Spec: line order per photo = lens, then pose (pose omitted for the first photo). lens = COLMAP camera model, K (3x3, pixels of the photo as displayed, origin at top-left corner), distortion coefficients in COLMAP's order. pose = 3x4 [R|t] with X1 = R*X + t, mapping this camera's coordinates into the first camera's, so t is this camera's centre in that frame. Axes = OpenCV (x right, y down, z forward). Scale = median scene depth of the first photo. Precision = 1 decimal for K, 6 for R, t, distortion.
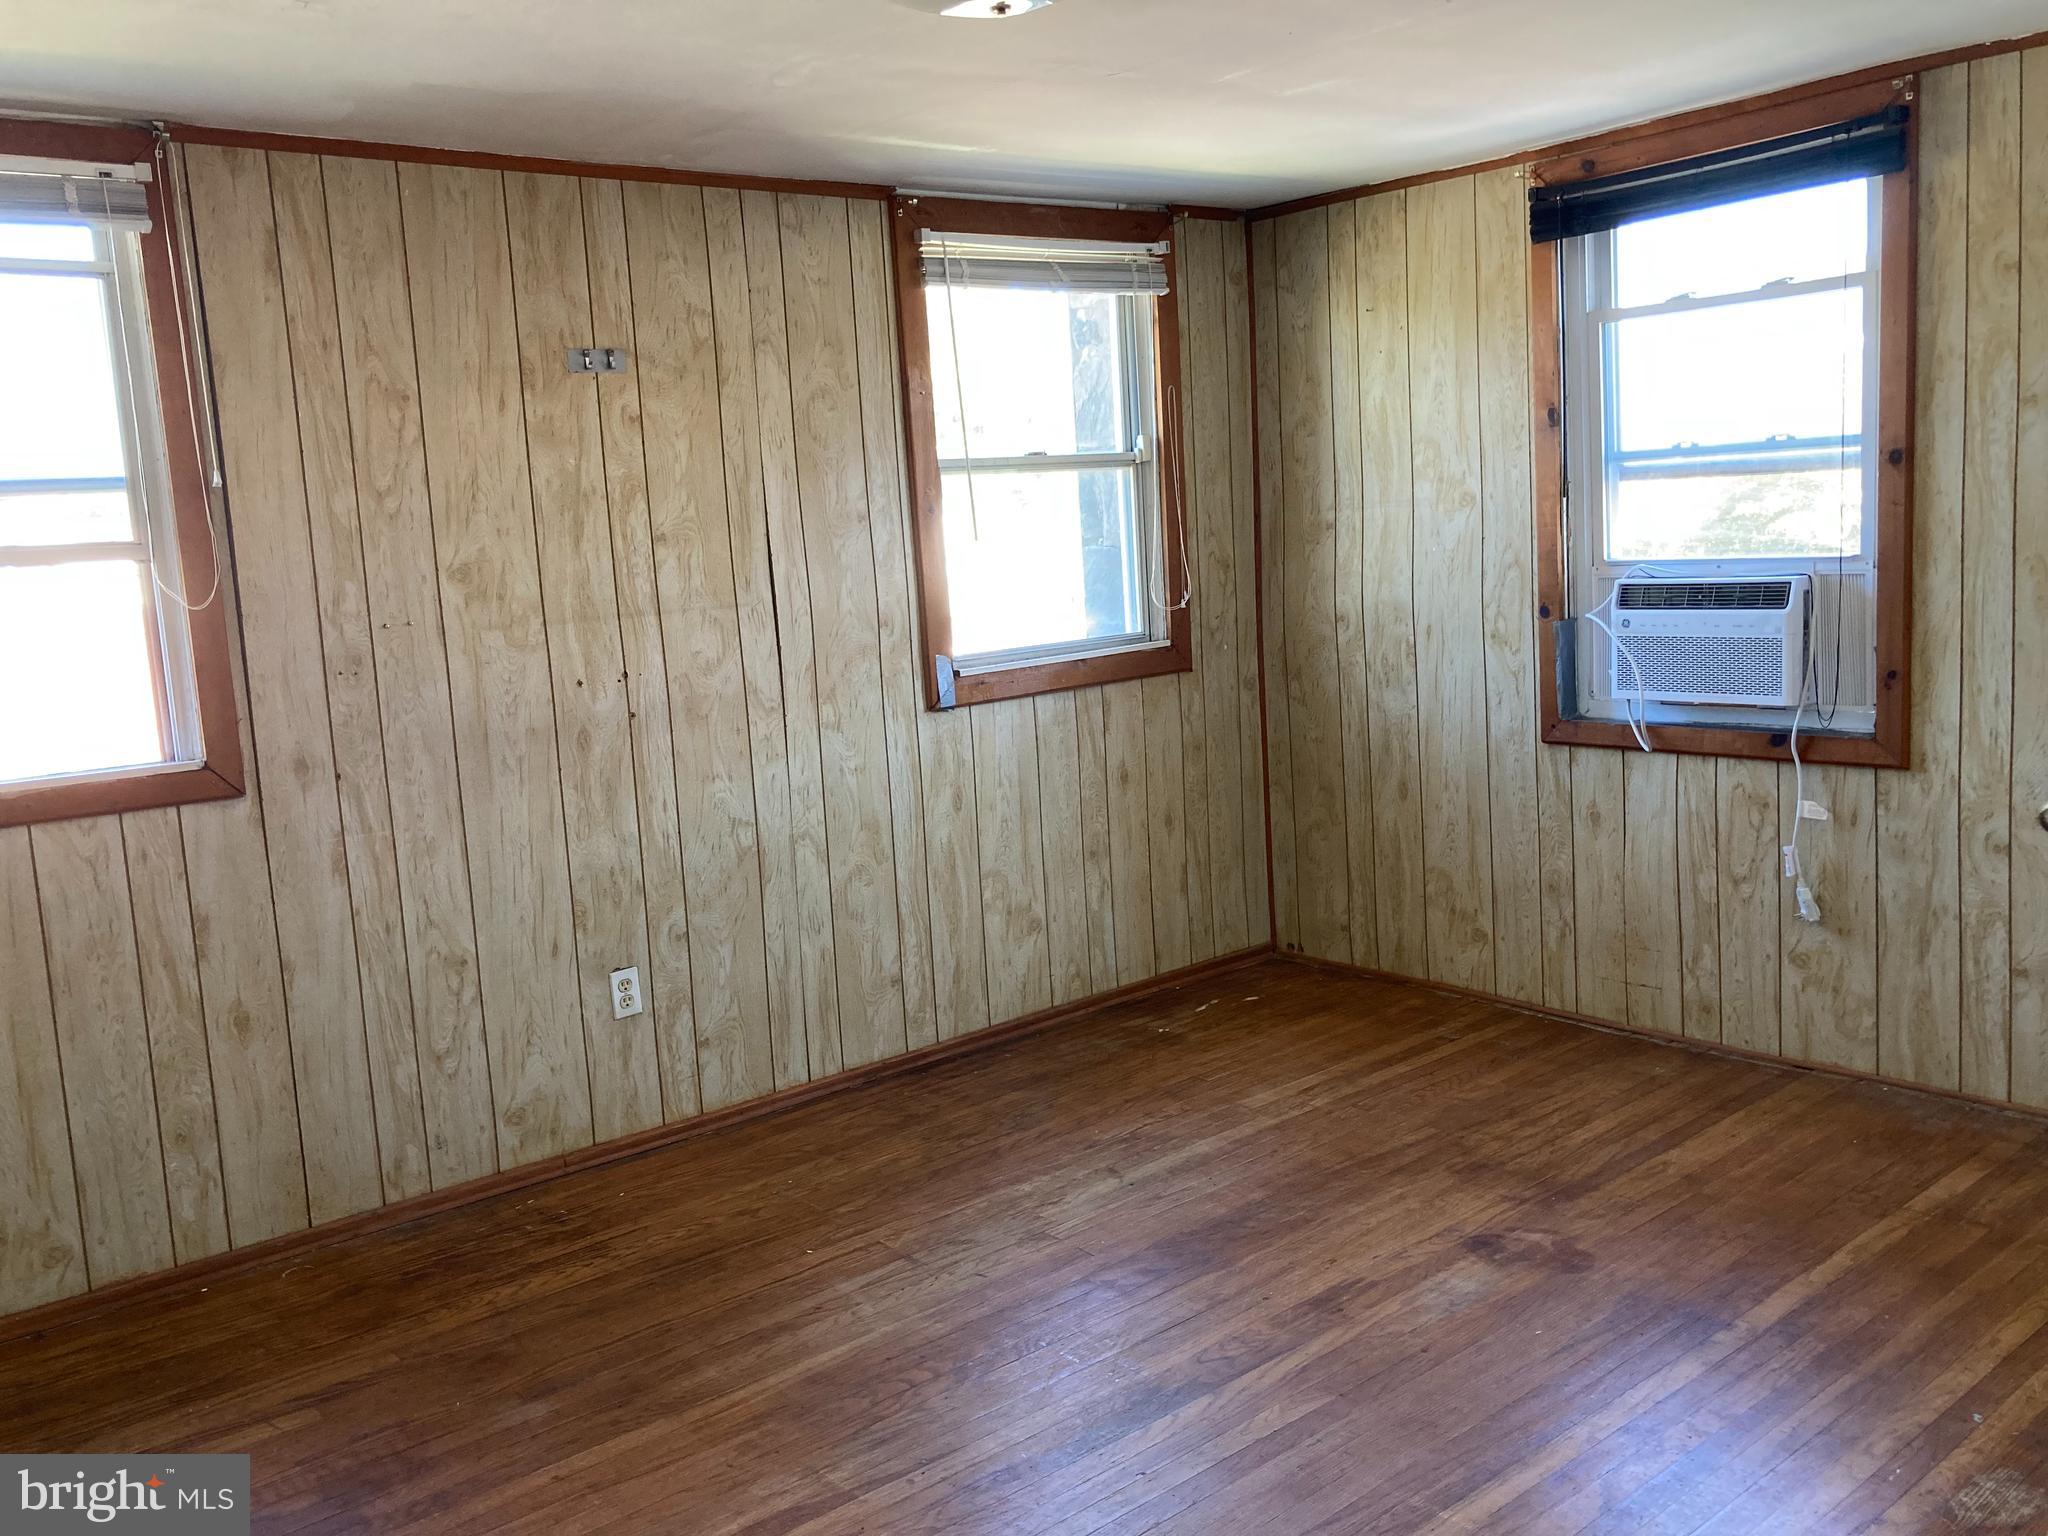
lens RADIAL K [[1723.9, 0, 1021.2], [0, 1723.9, 778.0], [0, 0, 1]] dist [0.056121, -0.031336]
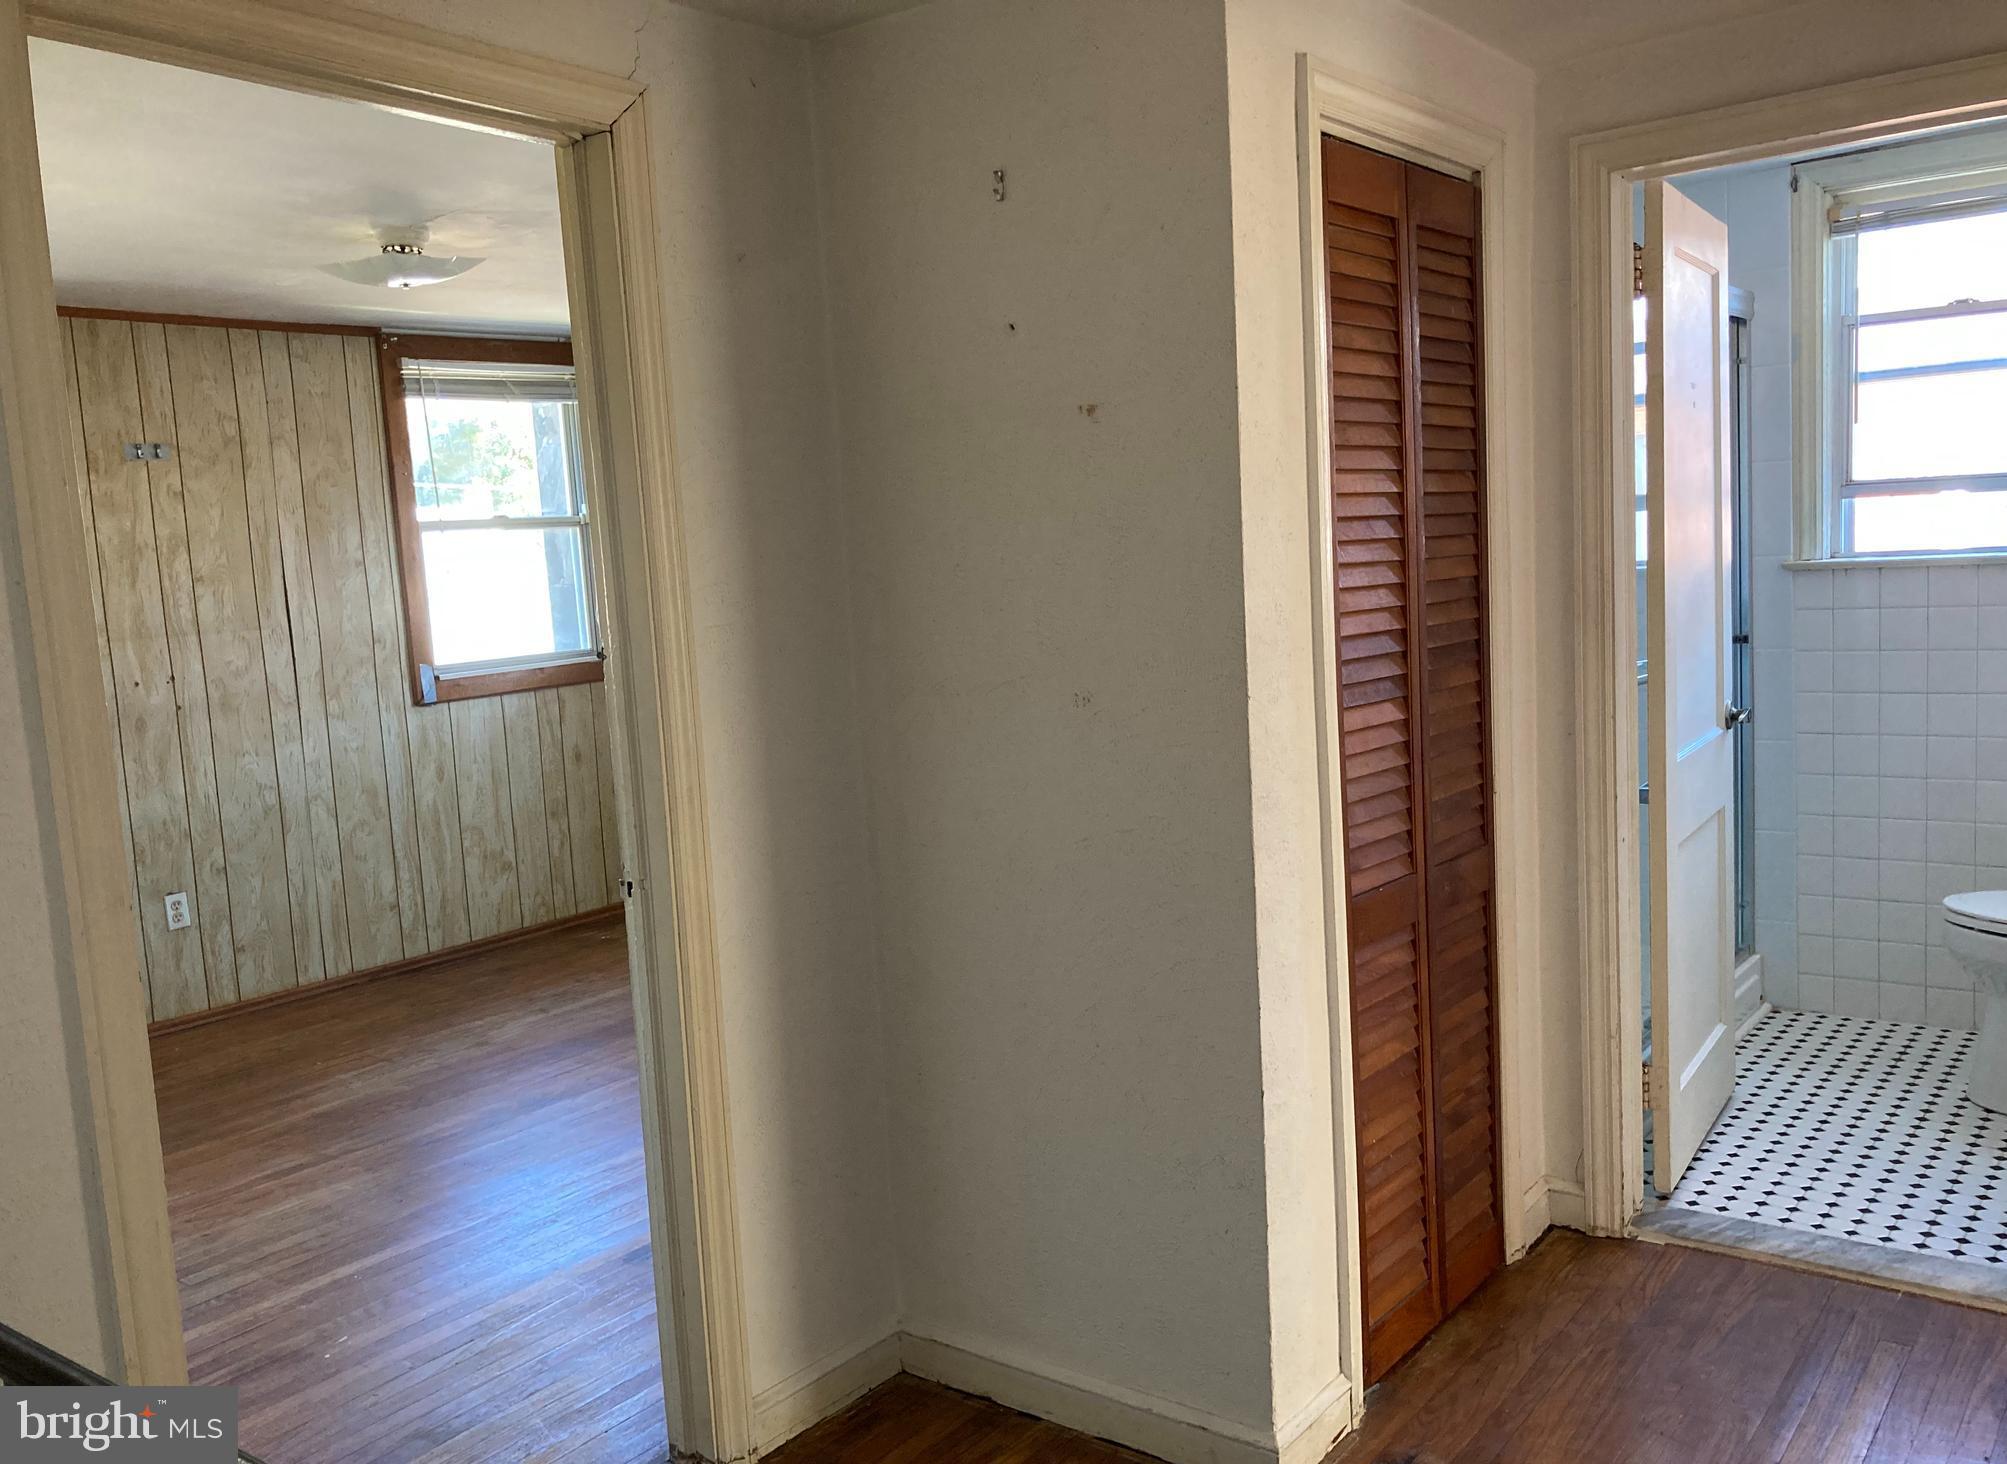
lens RADIAL K [[1683.1, 0, 1018.0], [0, 1683.1, 740.8], [0, 0, 1]] dist [-0.009178, 0.028080]
pose [[0.969212, -0.025061, 0.244950, 0.087303], [0.035713, 0.998595, -0.039142, 0.061695], [-0.243625, 0.046684, 0.968745, -0.426423]]
